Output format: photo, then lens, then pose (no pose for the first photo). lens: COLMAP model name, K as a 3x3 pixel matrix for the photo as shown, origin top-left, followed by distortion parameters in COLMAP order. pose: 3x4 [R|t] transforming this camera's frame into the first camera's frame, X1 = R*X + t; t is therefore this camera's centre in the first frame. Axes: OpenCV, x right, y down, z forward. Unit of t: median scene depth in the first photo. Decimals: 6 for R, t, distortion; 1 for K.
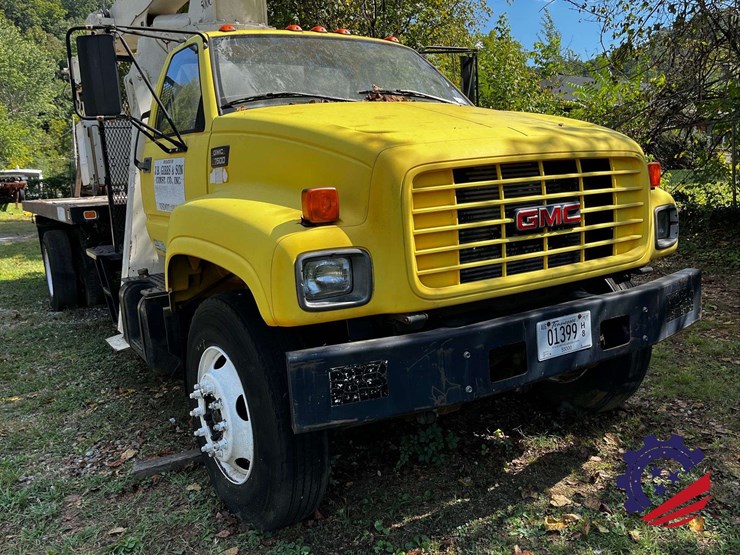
lens RADIAL K [[632.9, 0, 371.7], [0, 632.9, 275.8], [0, 0, 1]] dist [0.028443, -0.036656]
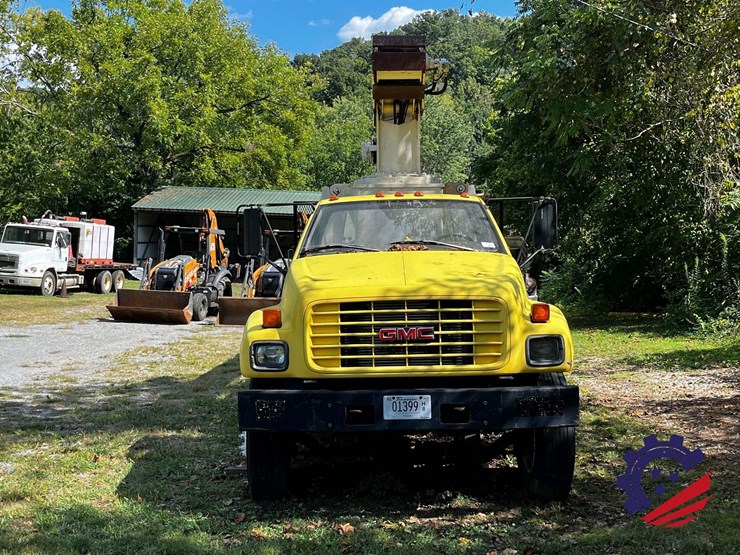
lens RADIAL K [[905.7, 0, 382.6], [0, 905.7, 279.4], [0, 0, 1]] dist [0.096717, 0.000000]
pose [[0.846913, 0.045216, -0.529806, 1.429959], [-0.117905, 0.987543, -0.104195, 0.019217], [0.518495, 0.150711, 0.841694, -1.011901]]
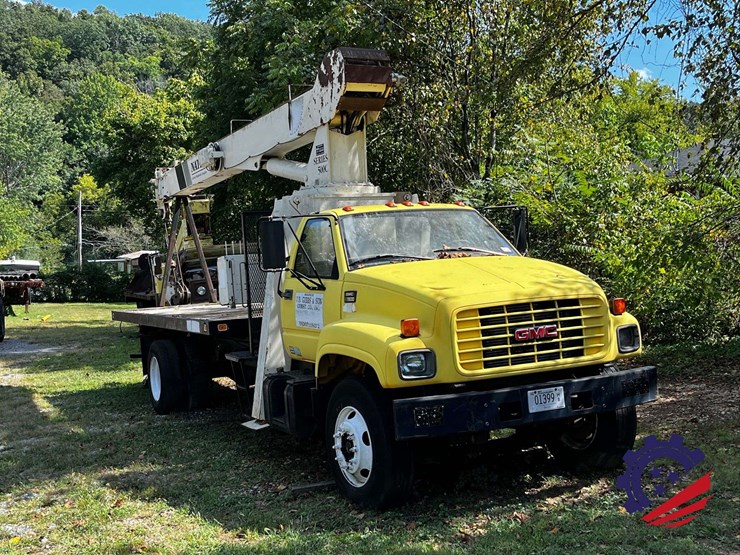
lens RADIAL K [[905.7, 0, 380.8], [0, 905.7, 295.4], [0, 0, 1]] dist [0.096717, 0.000000]
pose [[0.994733, -0.002370, -0.102474, 0.102047], [-0.009958, 0.992769, -0.119626, 0.110785], [0.102017, 0.120017, 0.987516, -1.564697]]
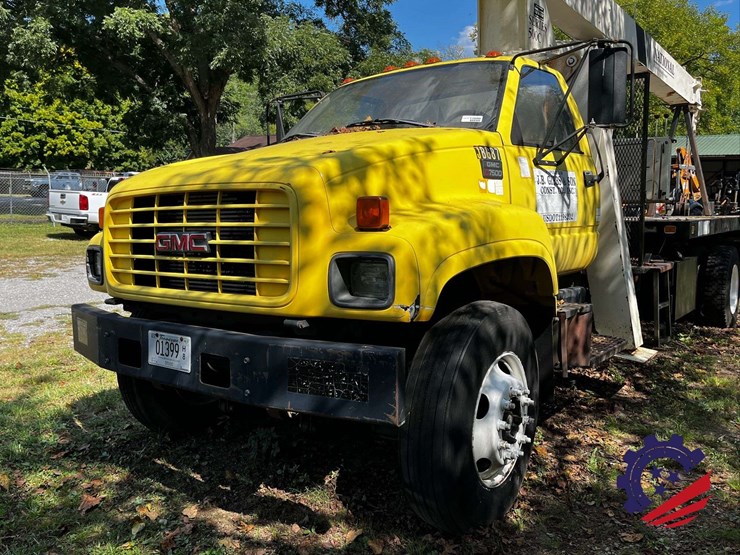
lens RADIAL K [[632.9, 0, 373.9], [0, 632.9, 282.5], [0, 0, 1]] dist [0.028443, -0.036656]
pose [[0.361743, 0.146726, -0.920659, 1.387036], [-0.161108, 0.982519, 0.093283, -0.176627], [0.918252, 0.114581, 0.379058, 0.872714]]
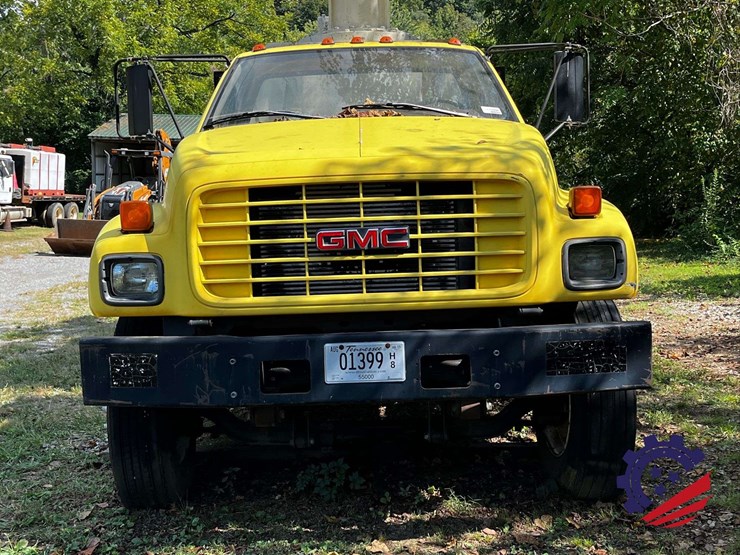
lens RADIAL K [[905.7, 0, 382.2], [0, 905.7, 290.2], [0, 0, 1]] dist [0.096717, 0.000000]
pose [[0.859302, 0.075982, -0.505793, 0.985799], [-0.103160, 0.994328, -0.025889, 0.017136], [0.500957, 0.074424, 0.862266, -0.172102]]
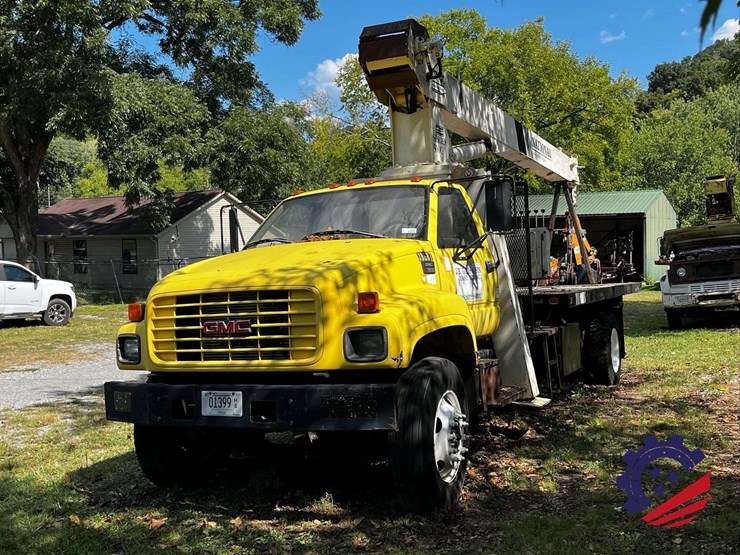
lens RADIAL K [[798.1, 0, 380.9], [0, 798.1, 283.5], [0, 0, 1]] dist [0.043575, 0.000000]
pose [[0.542655, 0.027846, -0.839494, 2.105924], [-0.119939, 0.991778, -0.044632, -0.154191], [0.831349, 0.124908, 0.541533, 0.216597]]
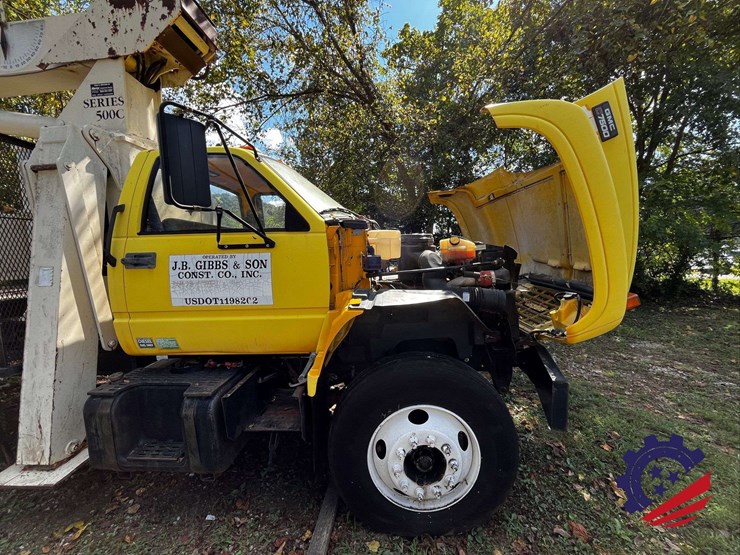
lens RADIAL K [[302.5, 0, 368.2], [0, 302.5, 279.4], [0, 0, 1]] dist [0.003423, -0.001679]
pose [[0.597747, -0.039199, 0.800726, -0.792364], [0.140303, 0.988504, -0.056346, -0.112807], [-0.789312, 0.146025, 0.596375, 0.719966]]
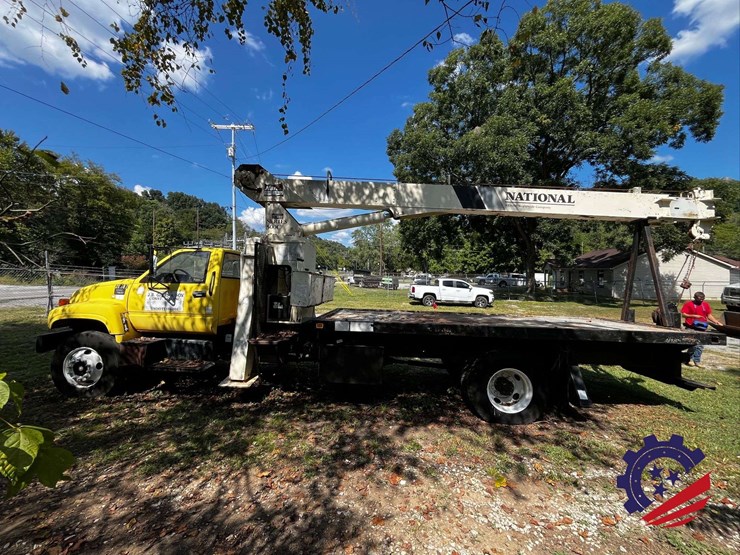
lens RADIAL K [[302.5, 0, 365.8], [0, 302.5, 274.2], [0, 0, 1]] dist [0.003423, -0.001679]
pose [[-0.548381, -0.004879, -0.836215, 1.057363], [-0.131181, 0.988104, 0.080262, -0.776462], [0.825876, 0.153709, -0.542497, 3.787487]]
